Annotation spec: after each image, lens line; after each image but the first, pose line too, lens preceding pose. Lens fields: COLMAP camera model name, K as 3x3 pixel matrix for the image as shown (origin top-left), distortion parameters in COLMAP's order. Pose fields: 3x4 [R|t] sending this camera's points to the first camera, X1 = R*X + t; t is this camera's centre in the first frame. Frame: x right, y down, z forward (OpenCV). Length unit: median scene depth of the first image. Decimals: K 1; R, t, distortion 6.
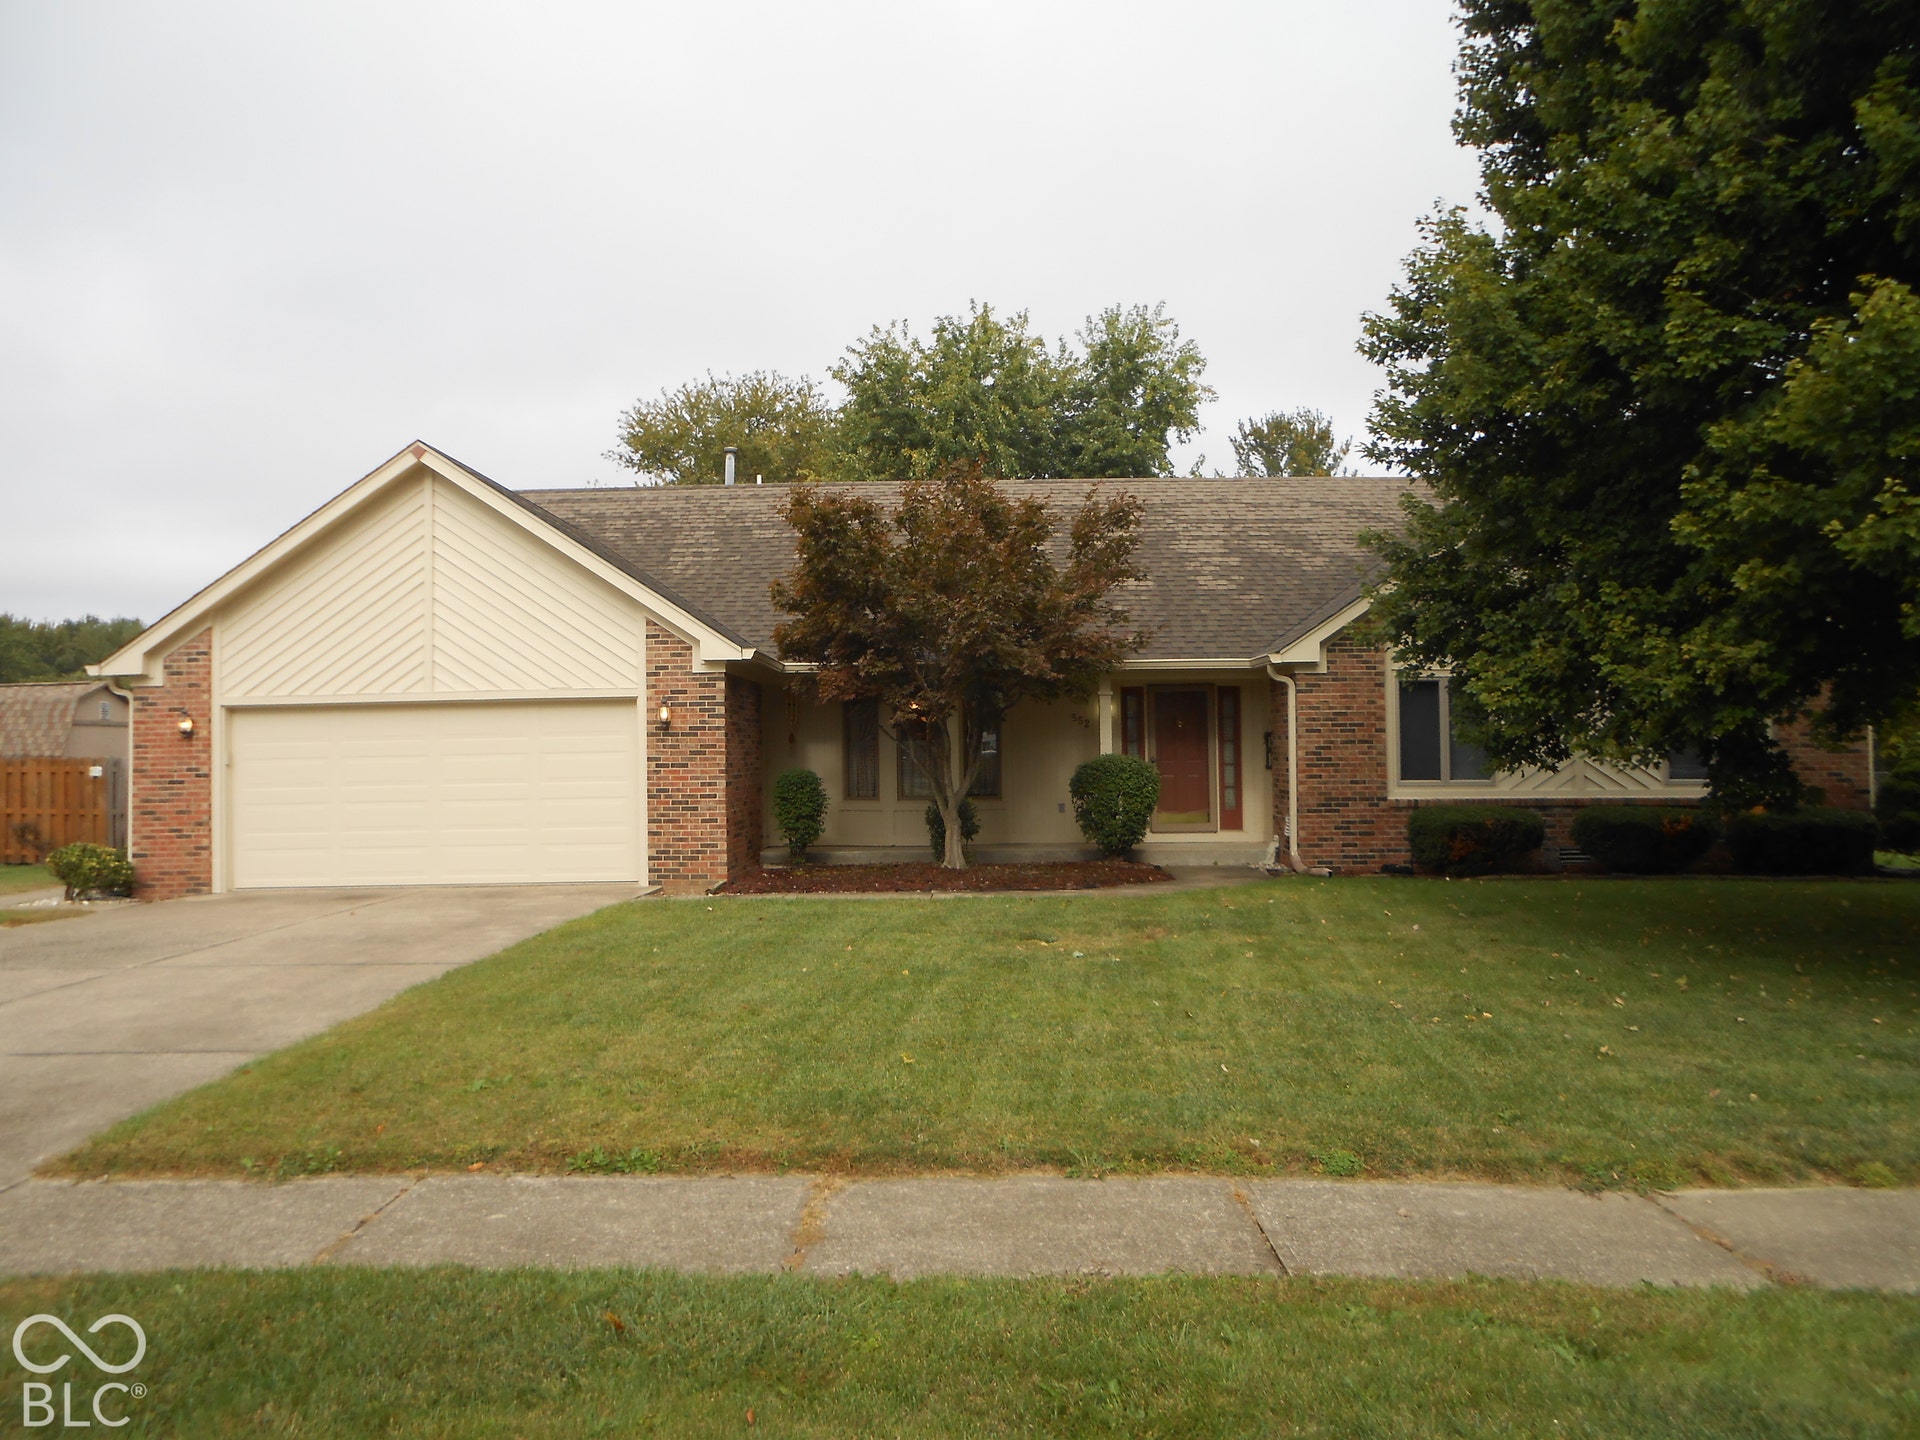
lens RADIAL K [[1514.8, 0, 959.9], [0, 1514.8, 712.8], [0, 0, 1]] dist [-0.071054, 0.067488]
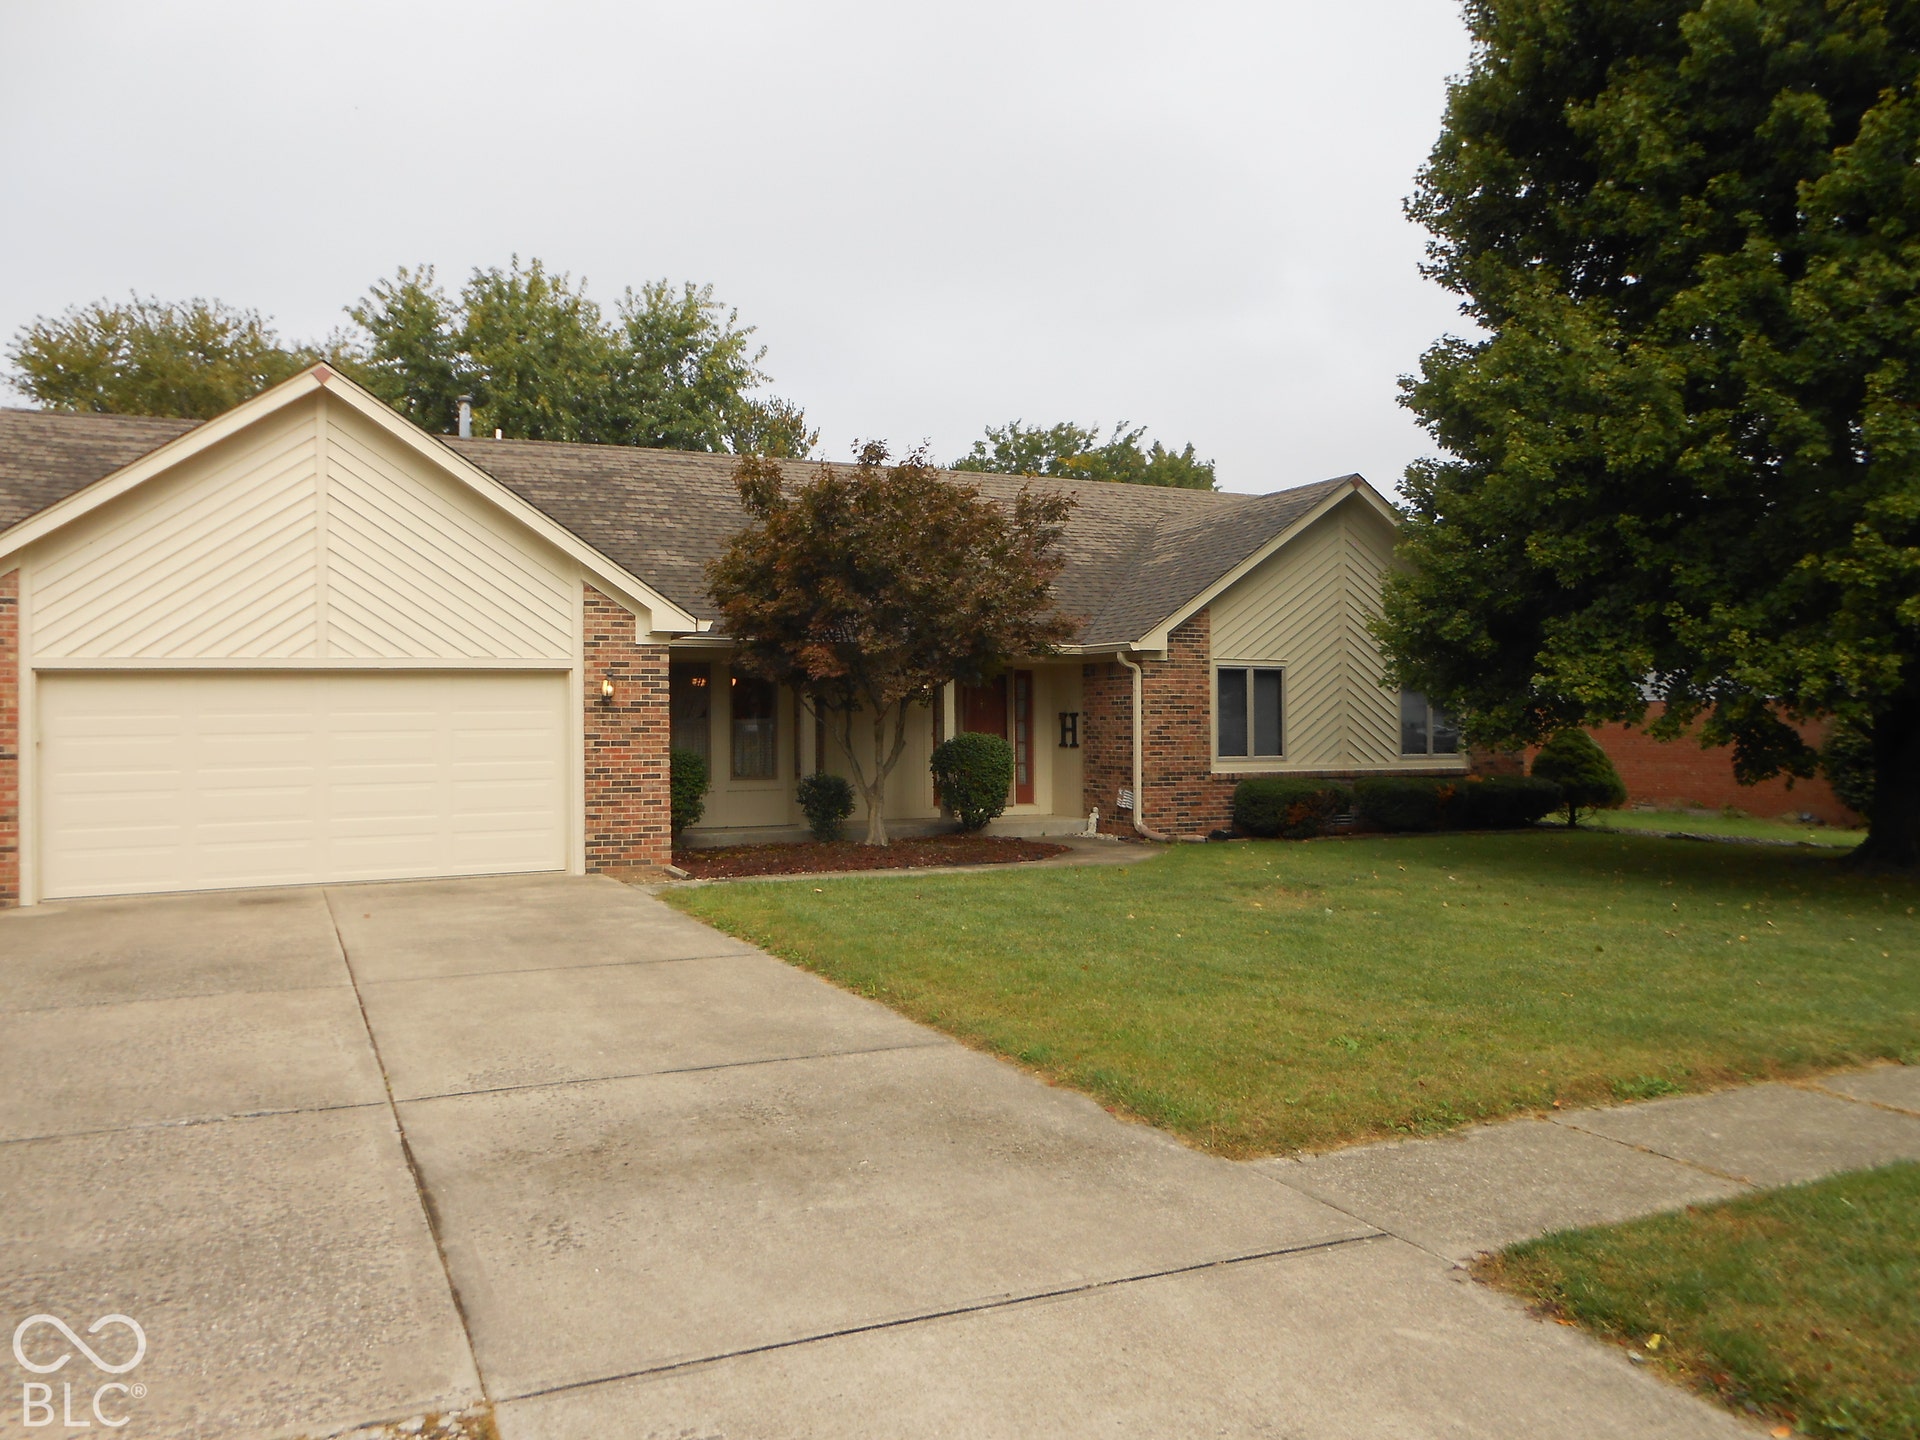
lens RADIAL K [[1514.8, 0, 991.5], [0, 1514.8, 672.2], [0, 0, 1]] dist [-0.071054, 0.067488]
pose [[0.891888, 0.020290, 0.451802, -0.398461], [-0.013462, 0.999741, -0.018324, 0.004847], [-0.452057, 0.010261, 0.891930, 0.068963]]
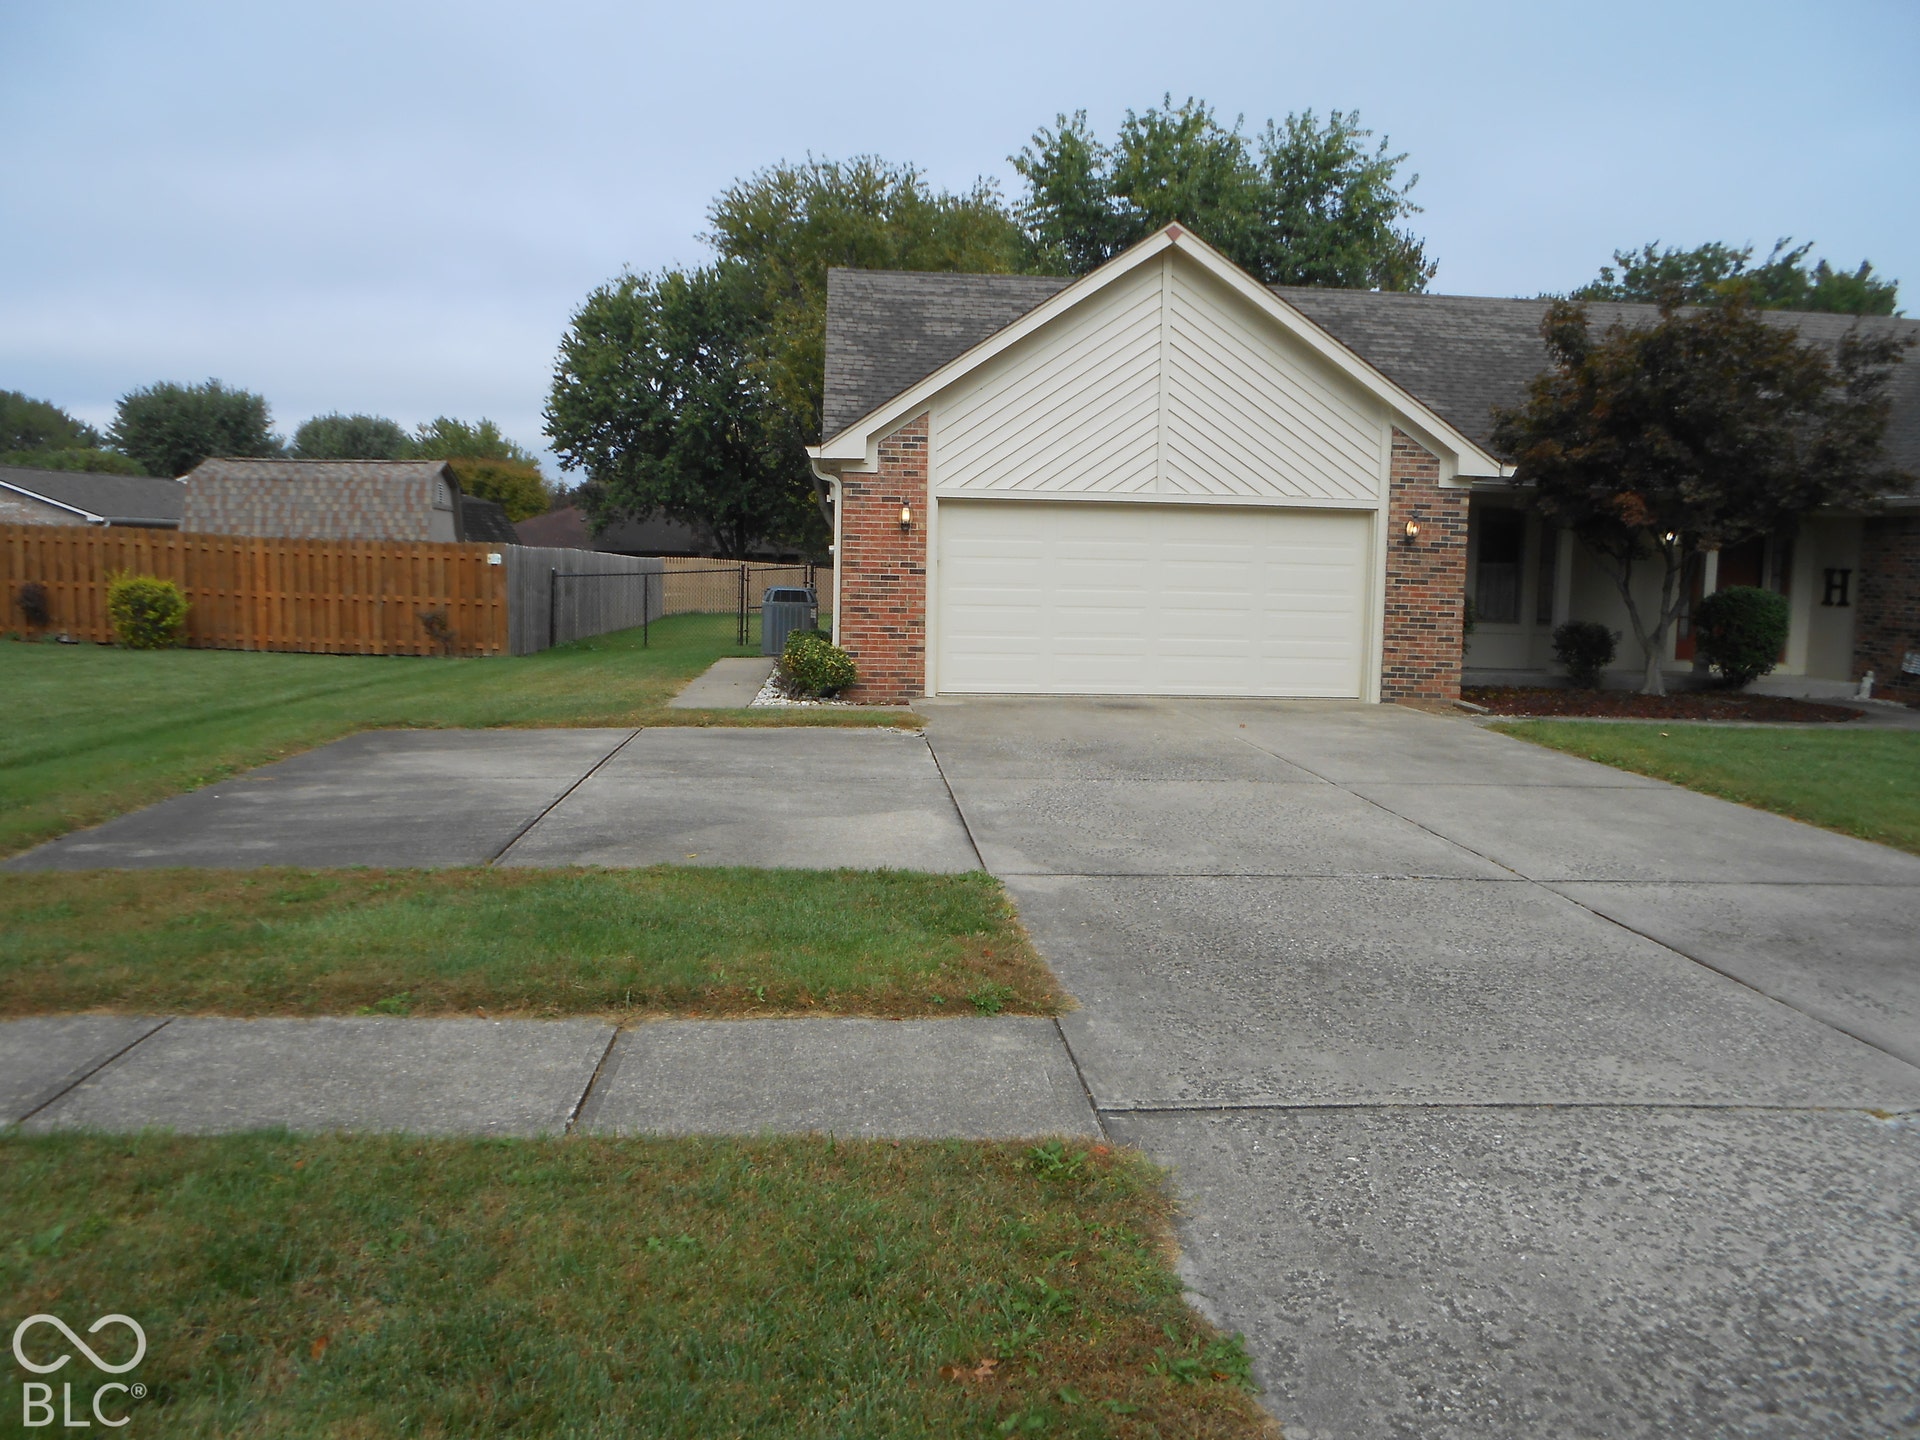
lens RADIAL K [[1514.8, 0, 907.8], [0, 1514.8, 695.1], [0, 0, 1]] dist [-0.071054, 0.067488]
pose [[0.996726, 0.035069, 0.072857, -0.578431], [-0.043332, 0.992405, 0.115125, 0.009783], [-0.068266, -0.117905, 0.990676, 0.050480]]
